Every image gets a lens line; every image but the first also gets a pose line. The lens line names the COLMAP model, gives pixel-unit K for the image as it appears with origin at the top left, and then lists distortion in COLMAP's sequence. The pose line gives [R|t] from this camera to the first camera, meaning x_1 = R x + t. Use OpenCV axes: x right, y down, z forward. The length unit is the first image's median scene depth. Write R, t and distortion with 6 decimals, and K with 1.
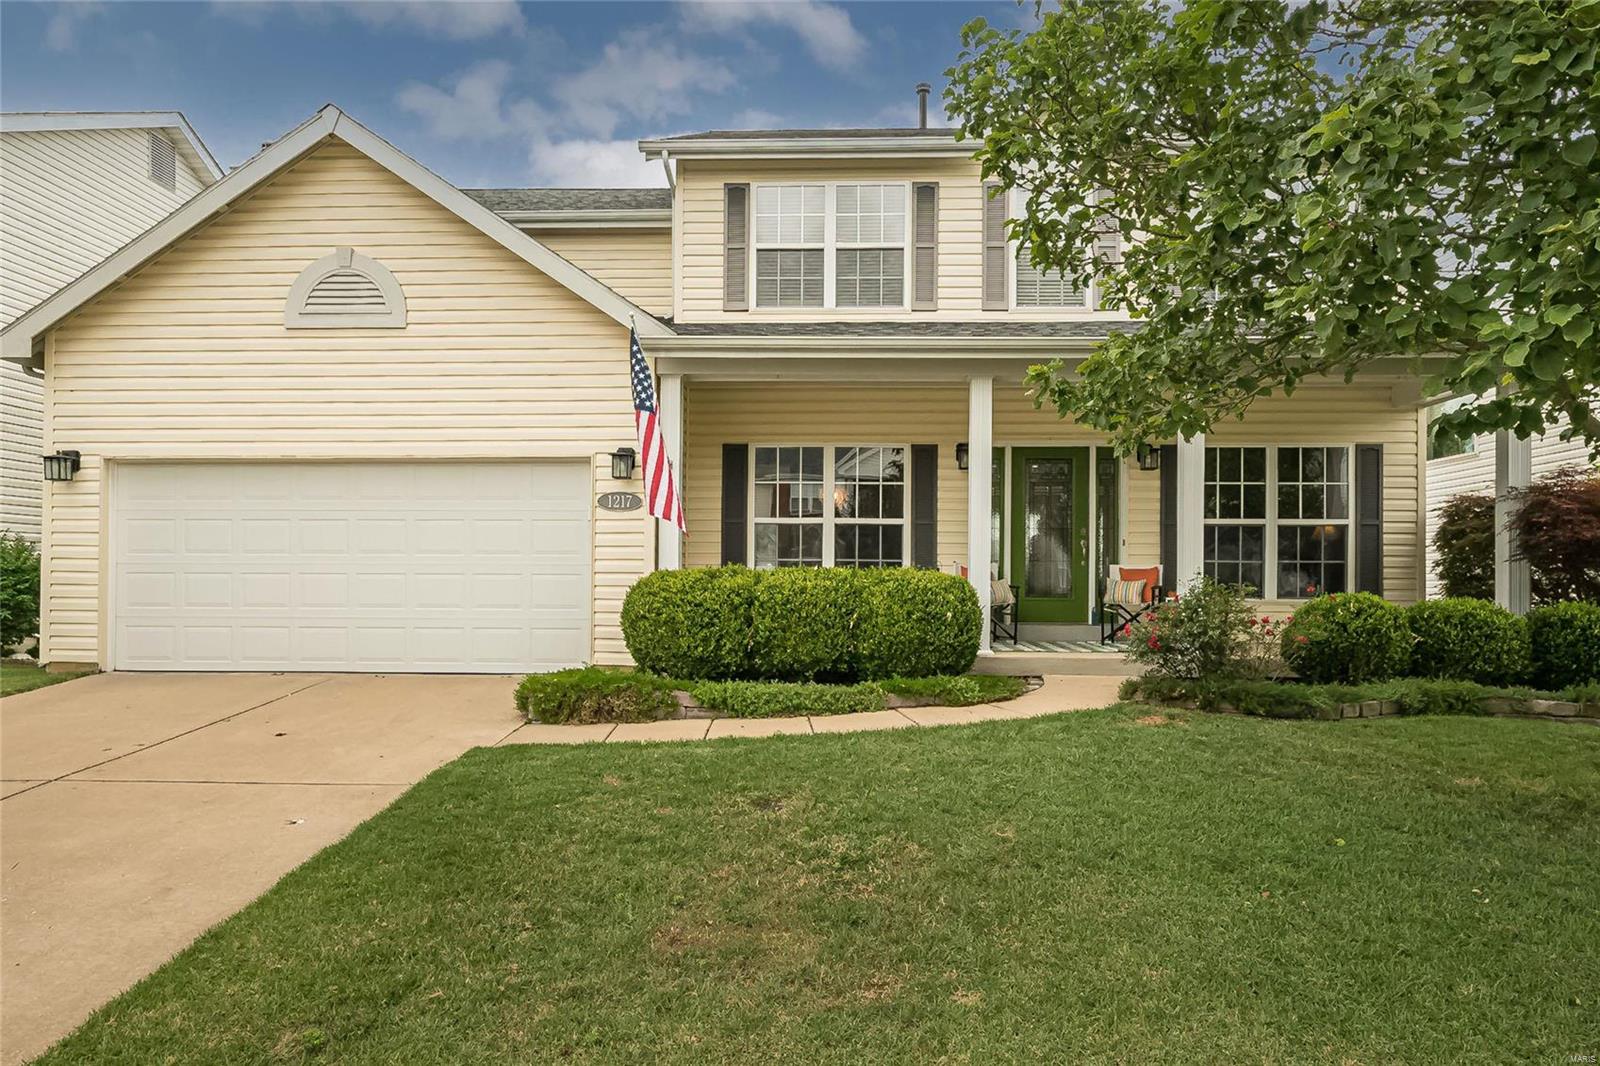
lens RADIAL K [[738.3, 0, 800.9], [0, 738.3, 516.5], [0, 0, 1]] dist [-0.001811, 0.000333]
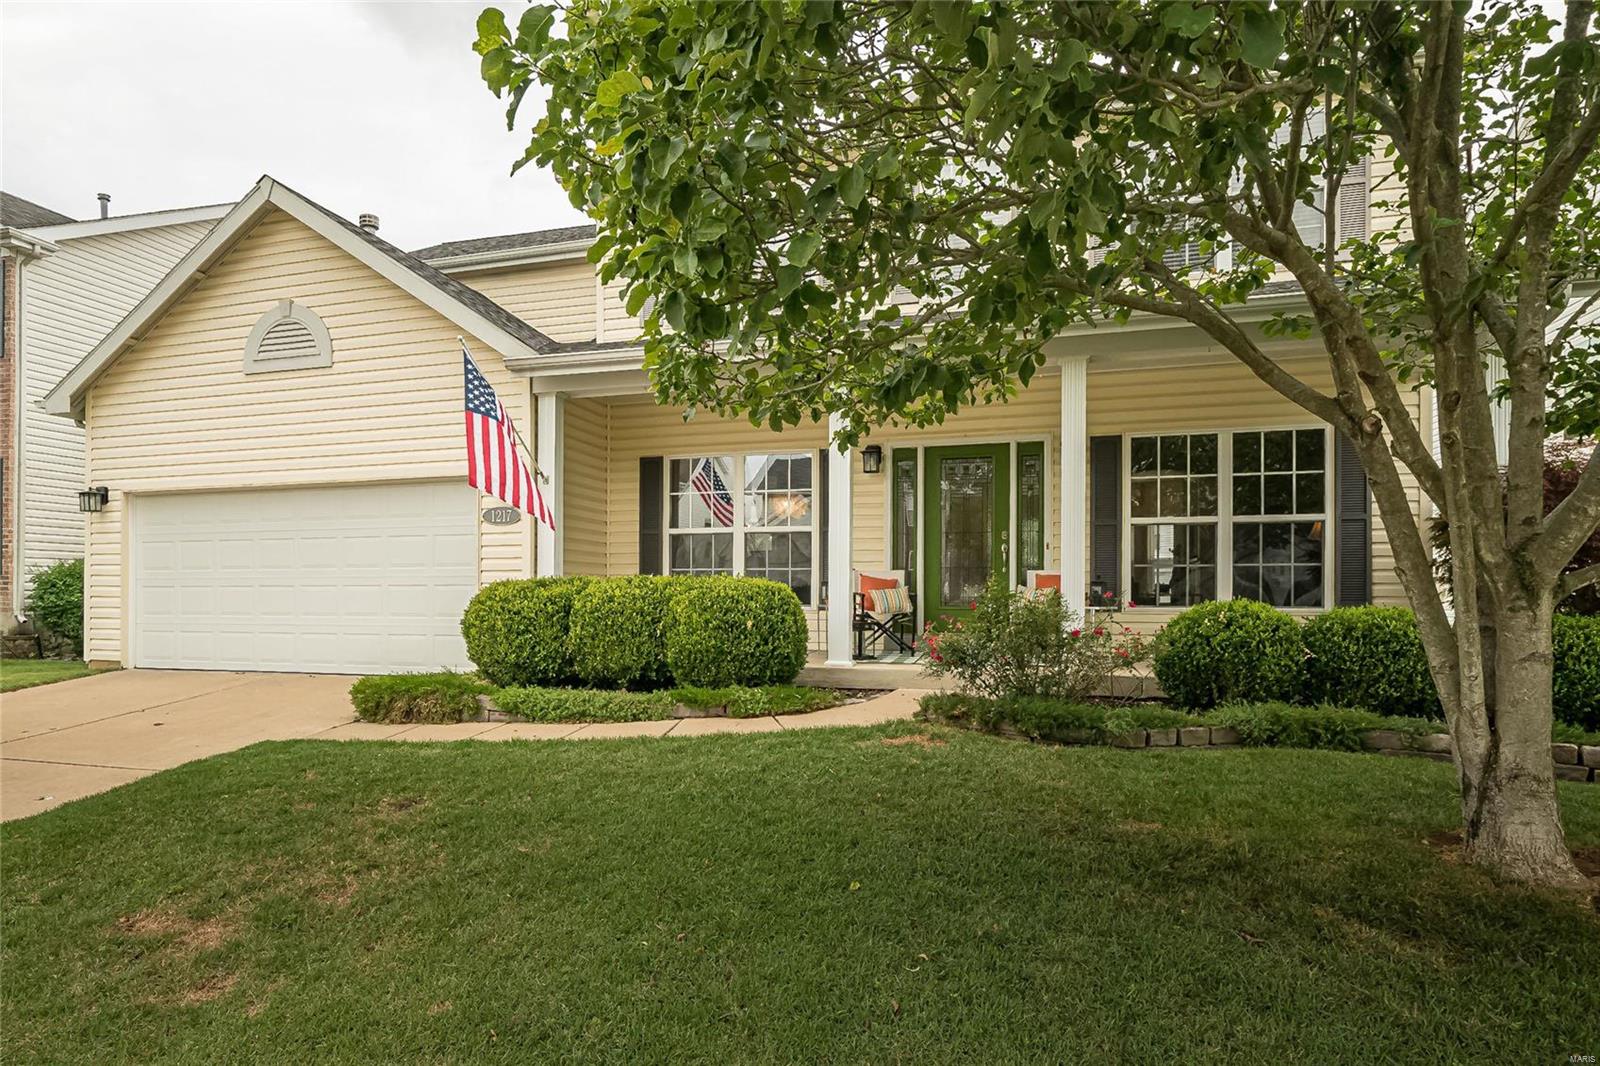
lens RADIAL K [[724.6, 0, 800.0], [0, 724.6, 533.0], [0, 0, 1]] dist [0.003161, -0.000102]
pose [[0.976726, -0.022771, -0.213281, 0.465814], [0.023929, 0.999710, 0.002851, 0.013298], [0.213154, -0.007888, 0.976987, 0.086497]]
